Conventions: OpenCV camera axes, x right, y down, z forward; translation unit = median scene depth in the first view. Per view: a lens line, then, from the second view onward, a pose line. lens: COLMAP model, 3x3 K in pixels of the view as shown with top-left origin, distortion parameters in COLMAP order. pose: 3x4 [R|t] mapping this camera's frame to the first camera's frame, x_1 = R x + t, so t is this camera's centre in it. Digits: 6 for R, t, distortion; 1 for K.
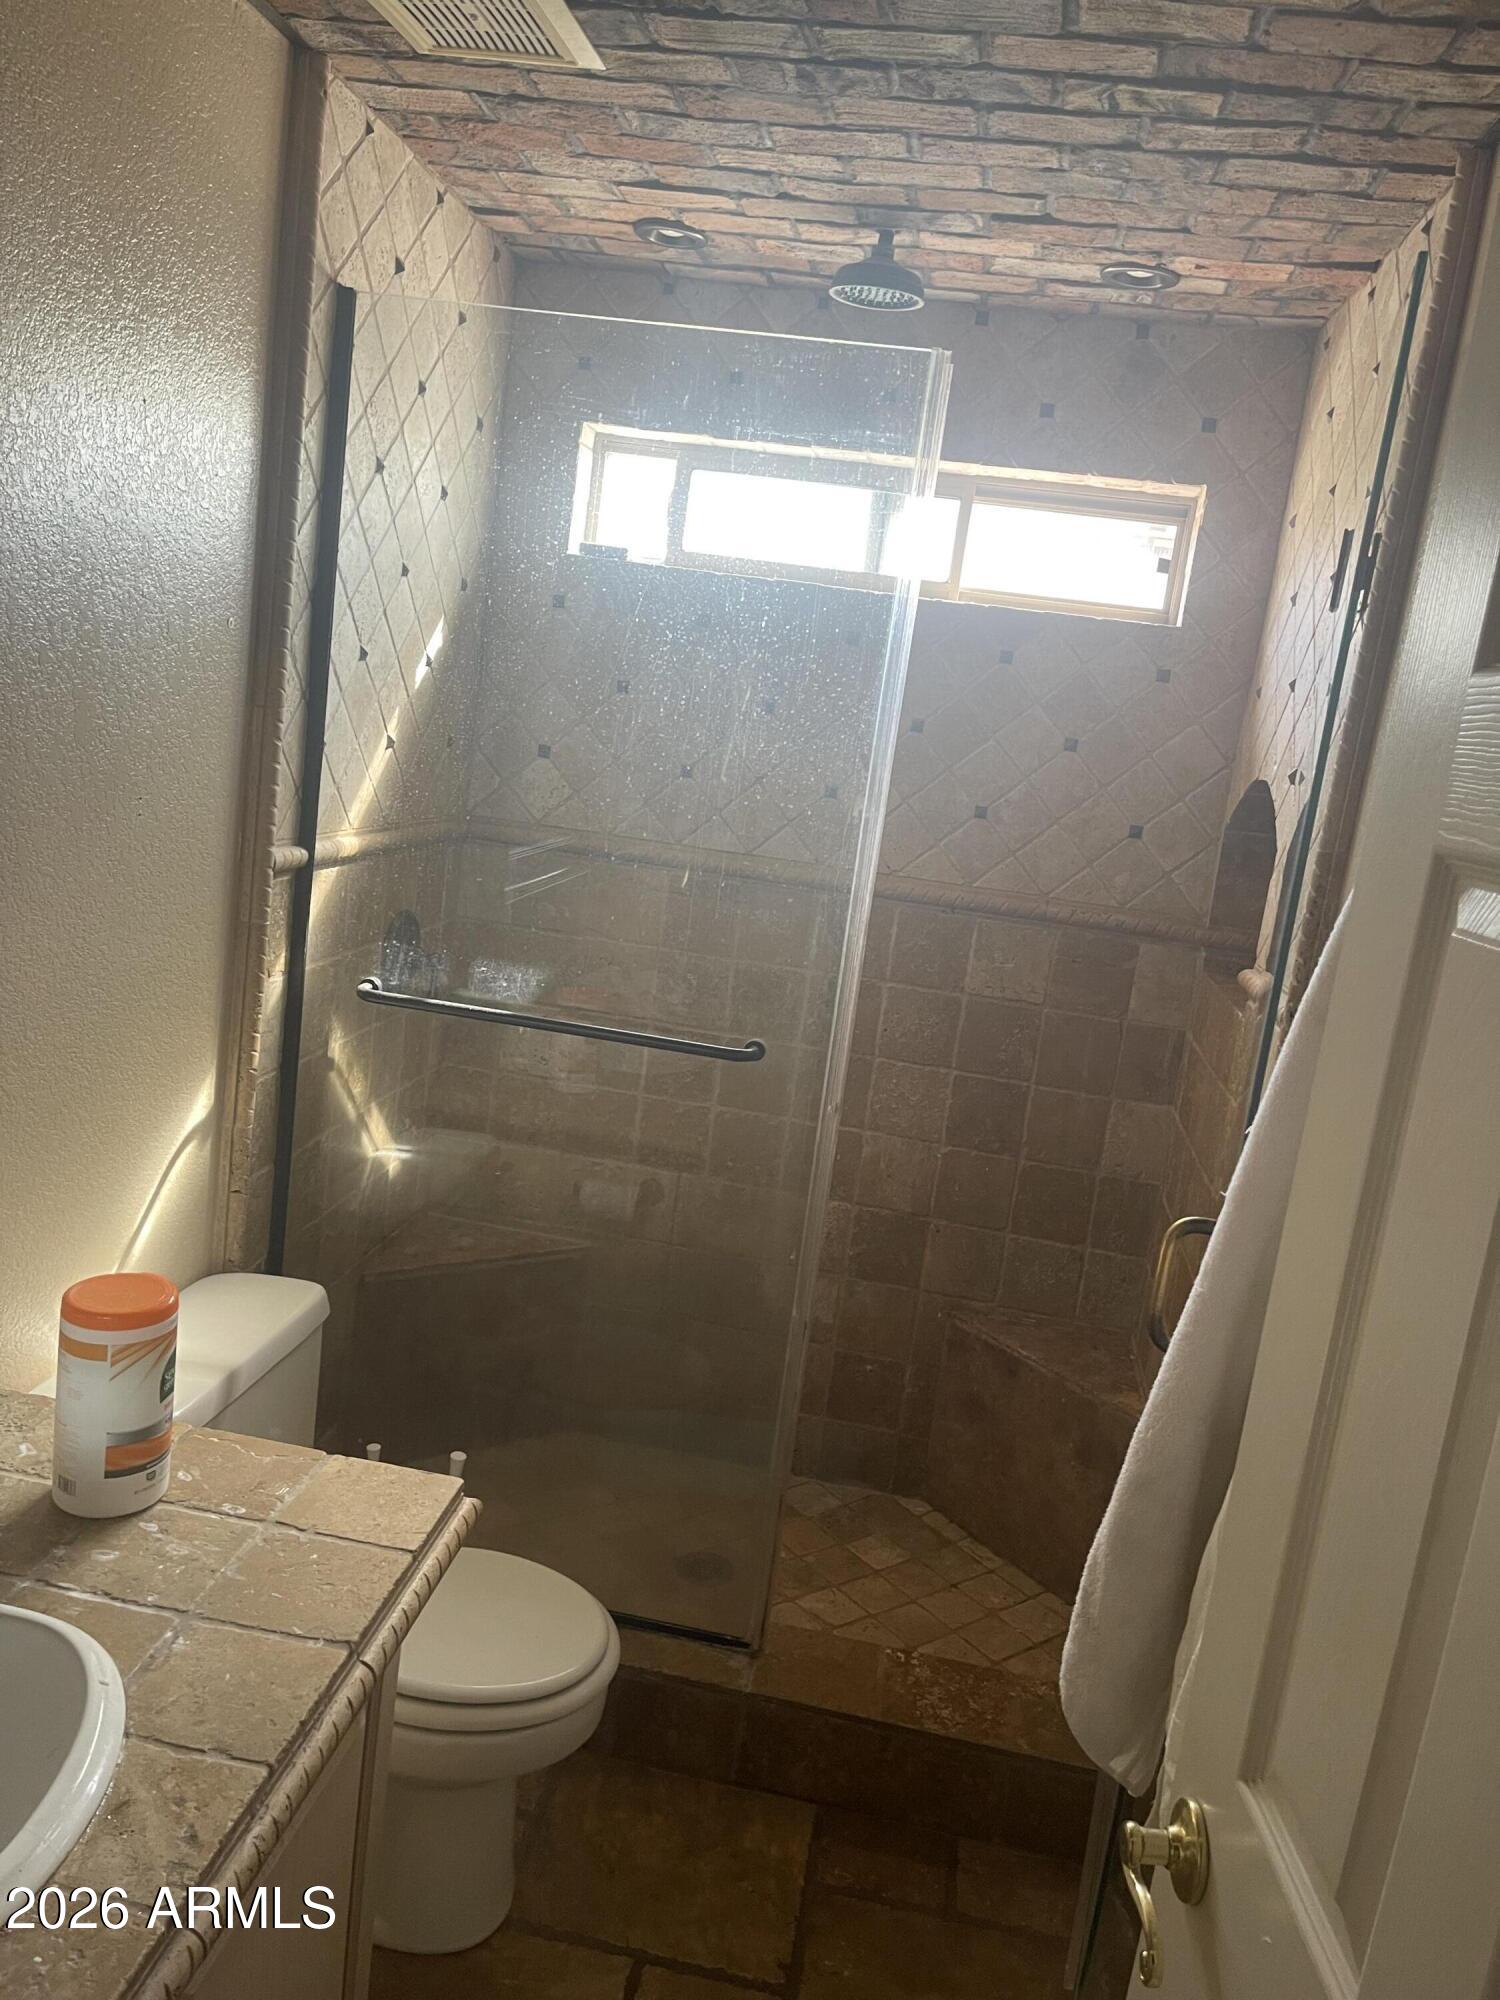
lens RADIAL K [[1451.2, 0, 750.0], [0, 1451.2, 1000.0], [0, 0, 1]] dist [0.073779, -0.104734]
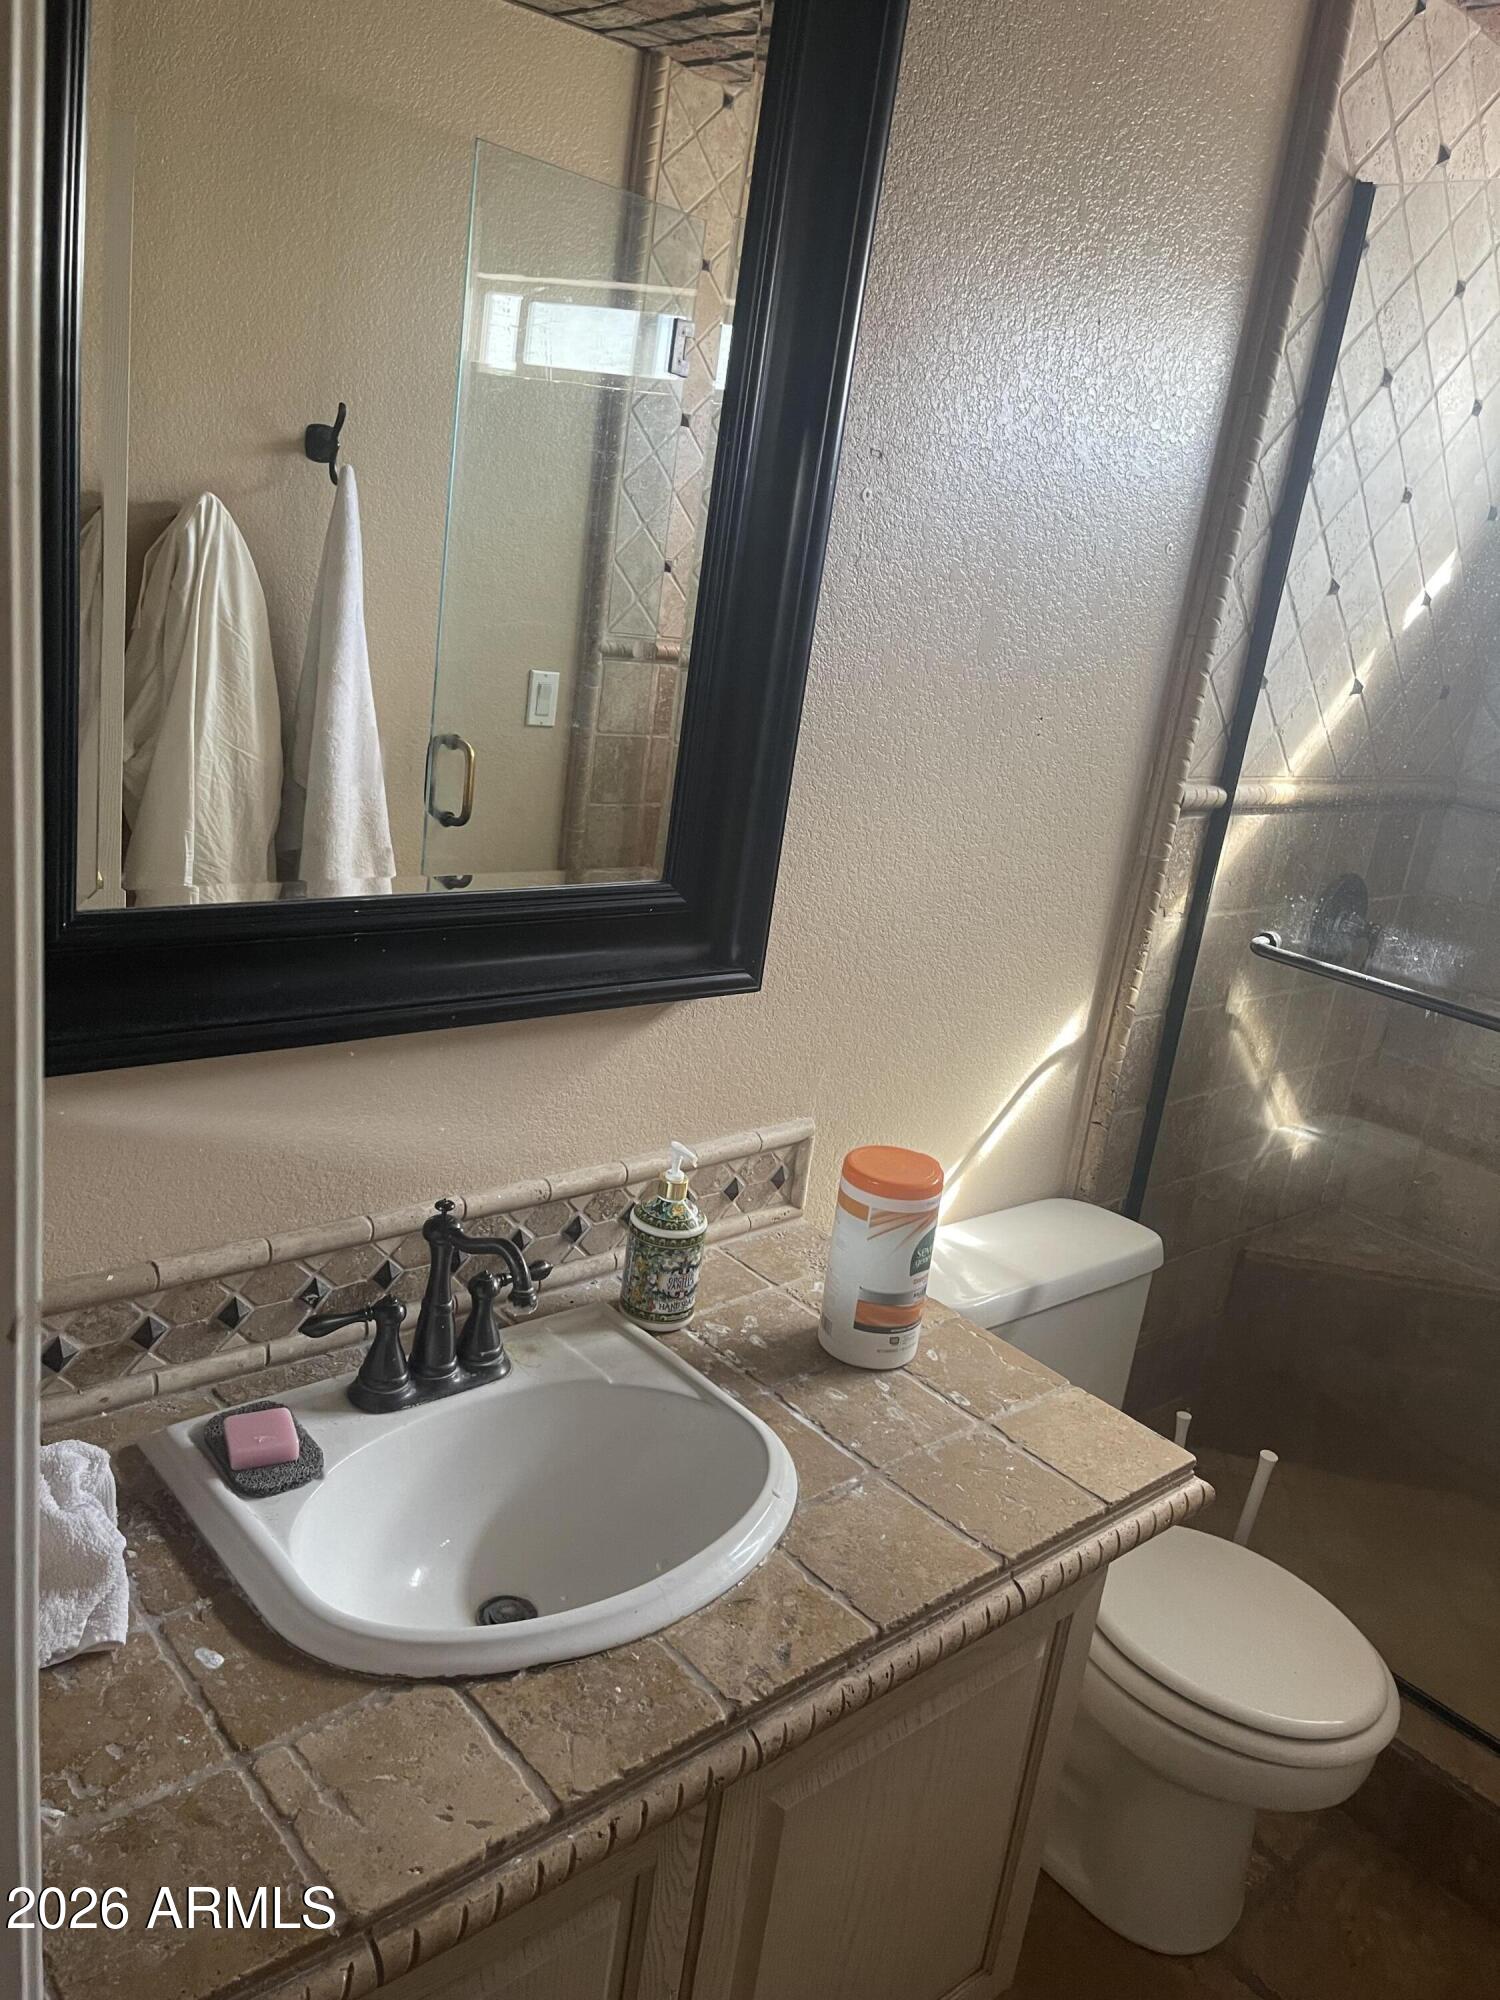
lens RADIAL K [[1472.0, 0, 750.0], [0, 1472.0, 1000.0], [0, 0, 1]] dist [0.037460, -0.047989]
pose [[0.767500, 0.163773, -0.619775, 0.087279], [-0.153905, 0.985613, 0.069856, 0.014006], [0.622299, 0.041772, 0.781664, 0.057056]]
